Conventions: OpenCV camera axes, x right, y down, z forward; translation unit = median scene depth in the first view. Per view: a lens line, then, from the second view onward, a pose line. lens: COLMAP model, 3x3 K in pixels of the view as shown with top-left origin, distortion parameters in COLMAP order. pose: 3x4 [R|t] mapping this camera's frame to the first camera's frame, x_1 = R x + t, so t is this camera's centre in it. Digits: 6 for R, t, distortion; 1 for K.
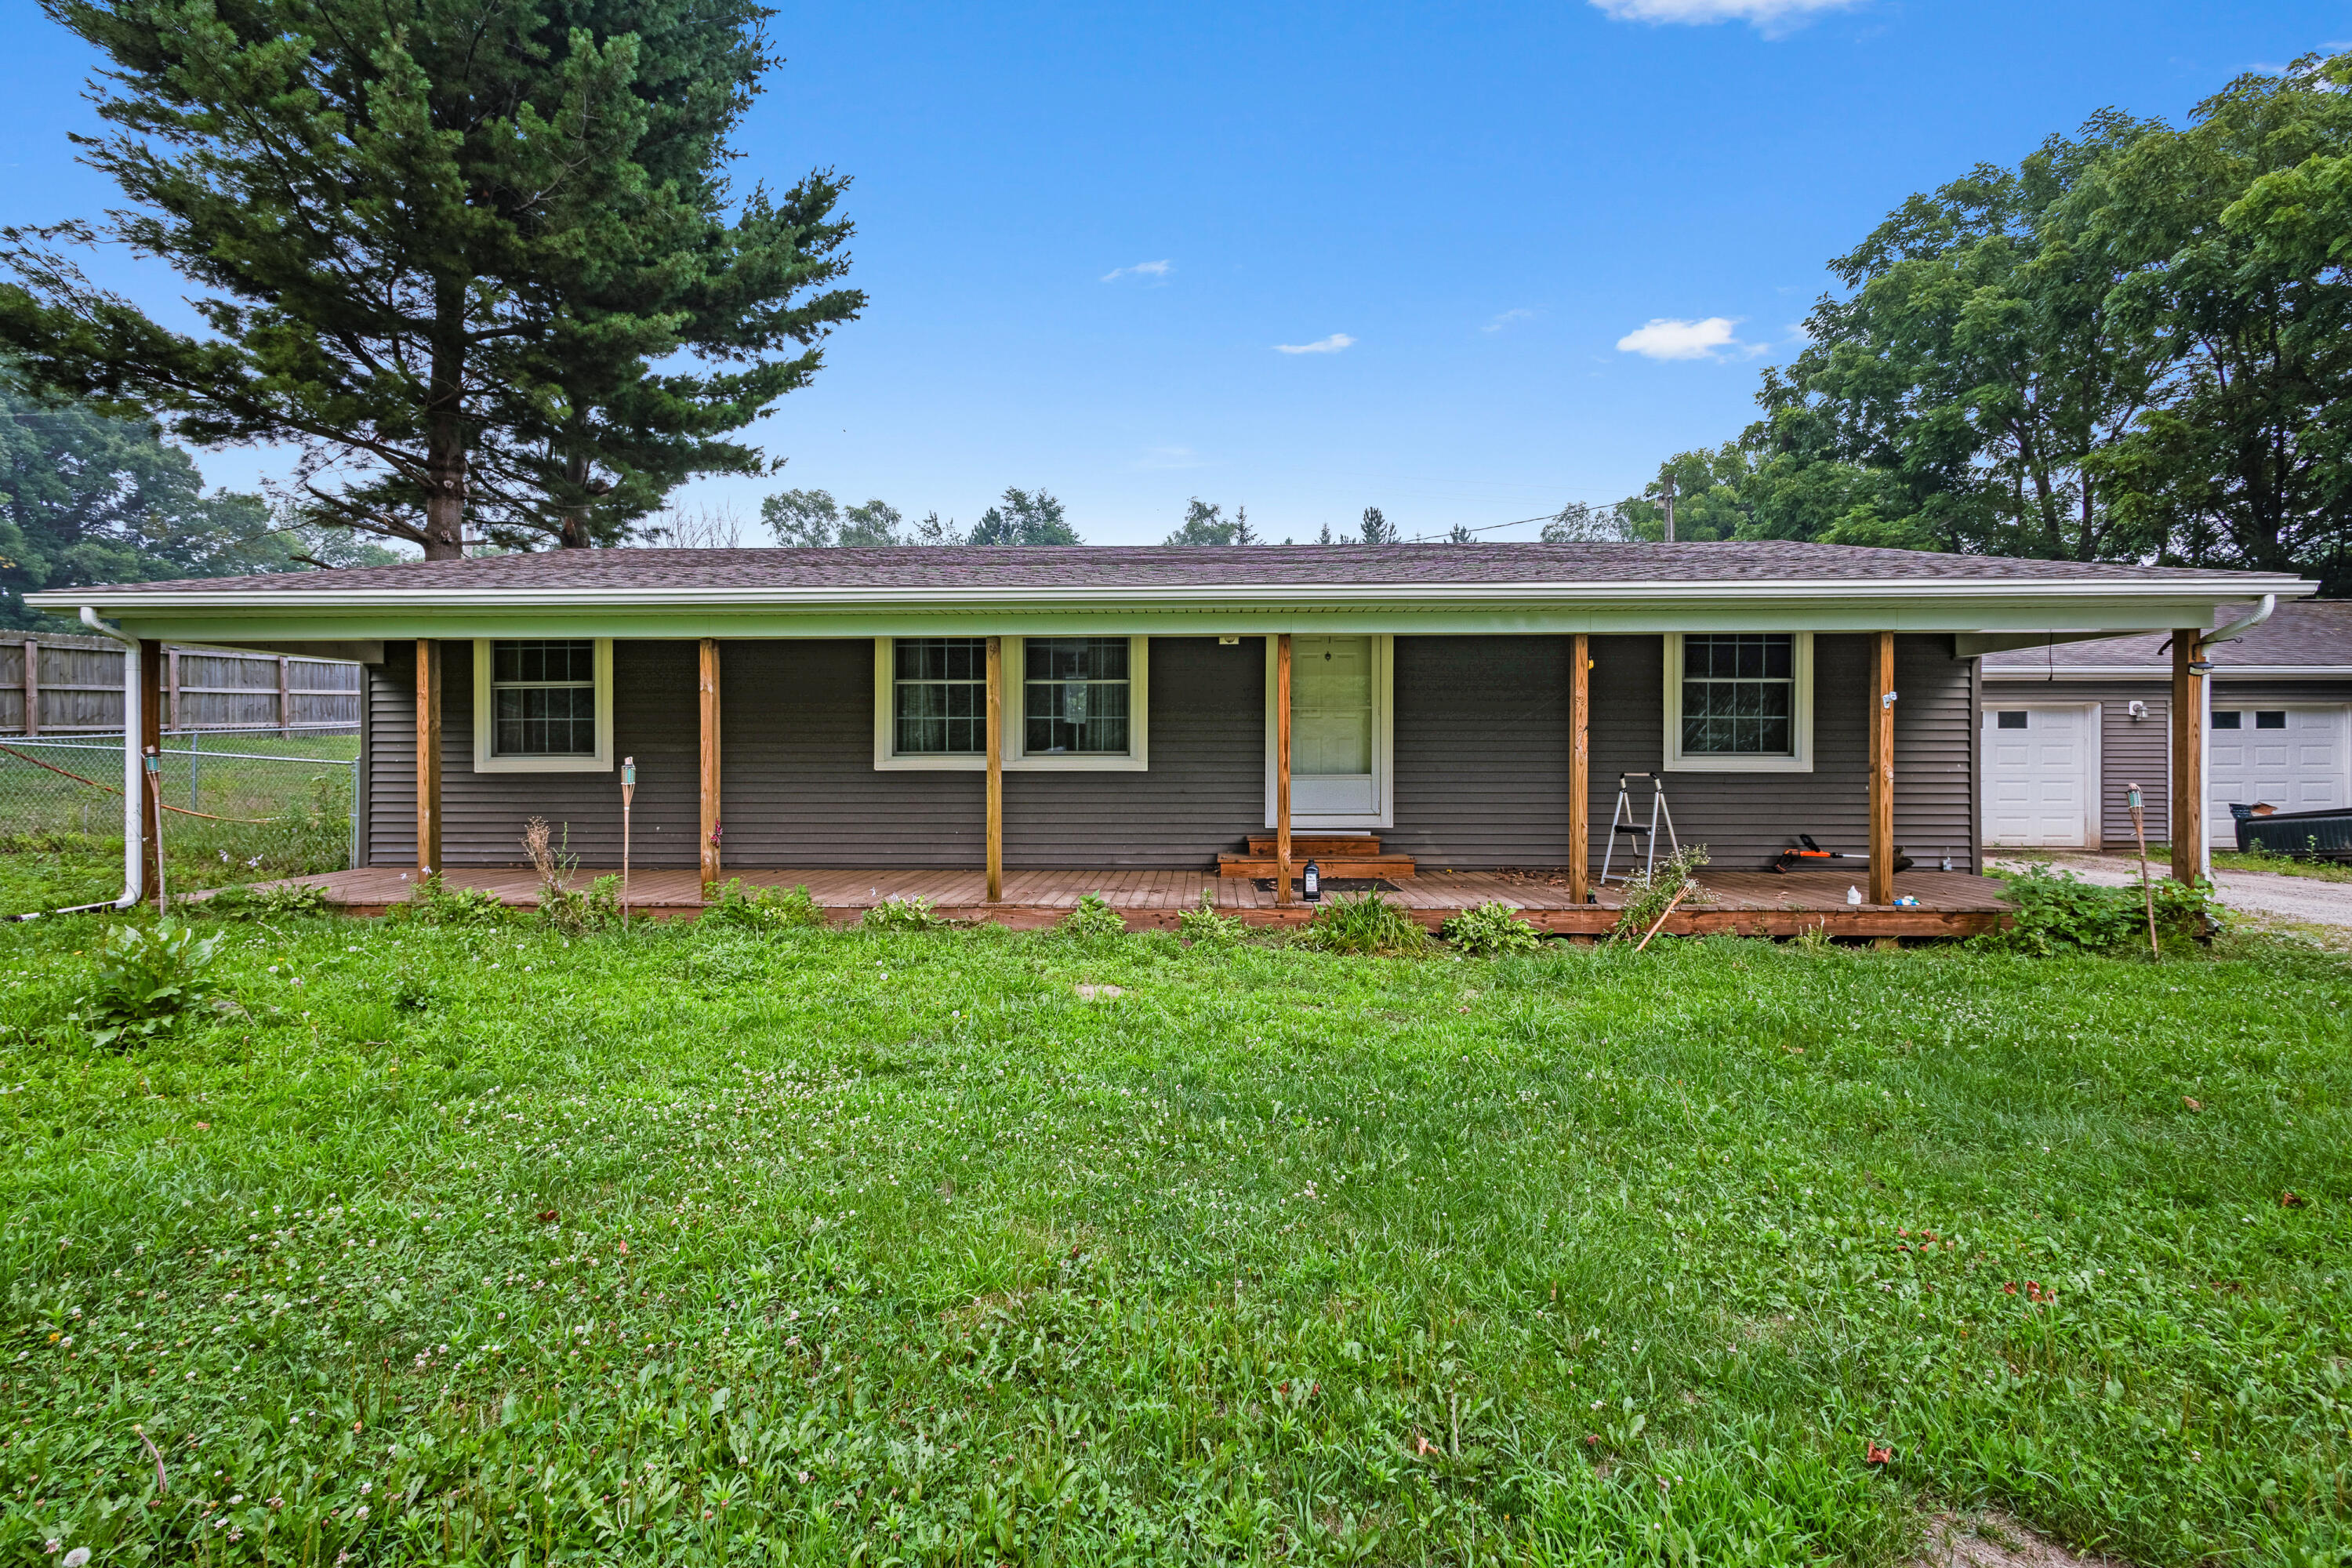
lens RADIAL K [[1113.4, 0, 1167.8], [0, 1113.4, 701.1], [0, 0, 1]] dist [0.003415, -0.000285]
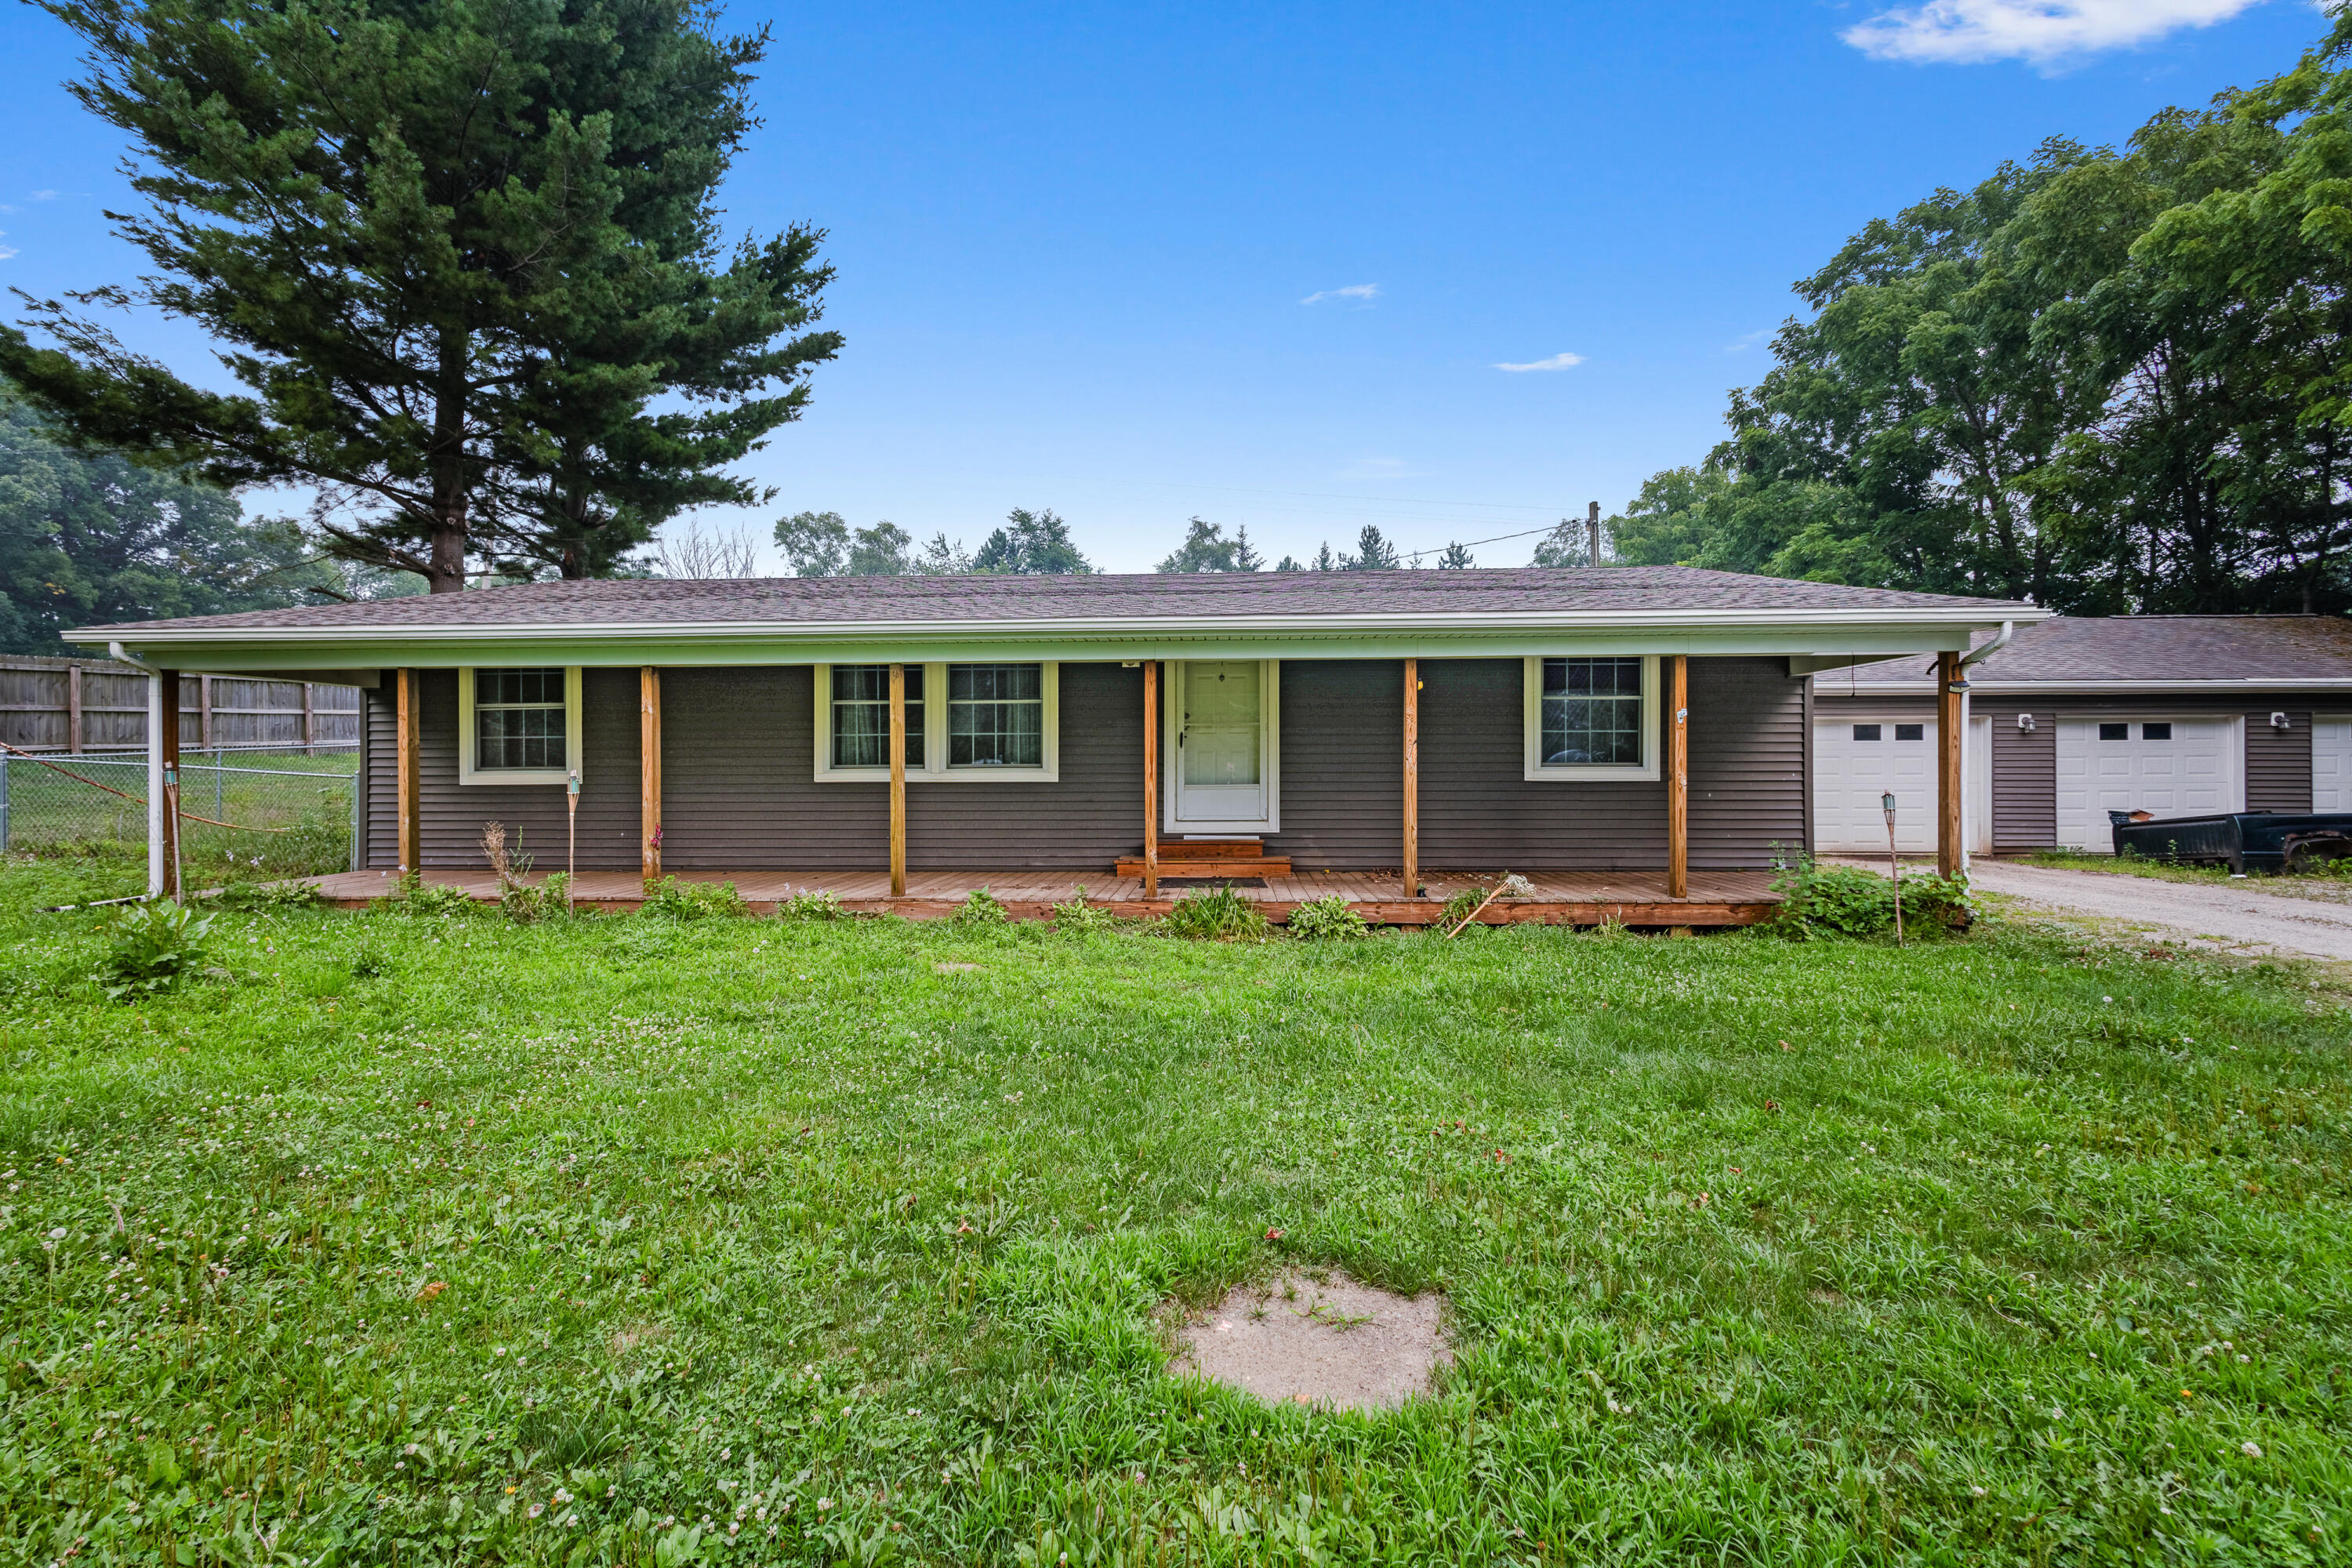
lens RADIAL K [[1113.4, 0, 1175.0], [0, 1113.4, 715.1], [0, 0, 1]] dist [0.002762, 0.000772]
pose [[0.999780, -0.004252, -0.020521, 0.088596], [0.004243, 0.999991, -0.000469, -0.001894], [0.020523, 0.000382, 0.999789, -0.077644]]
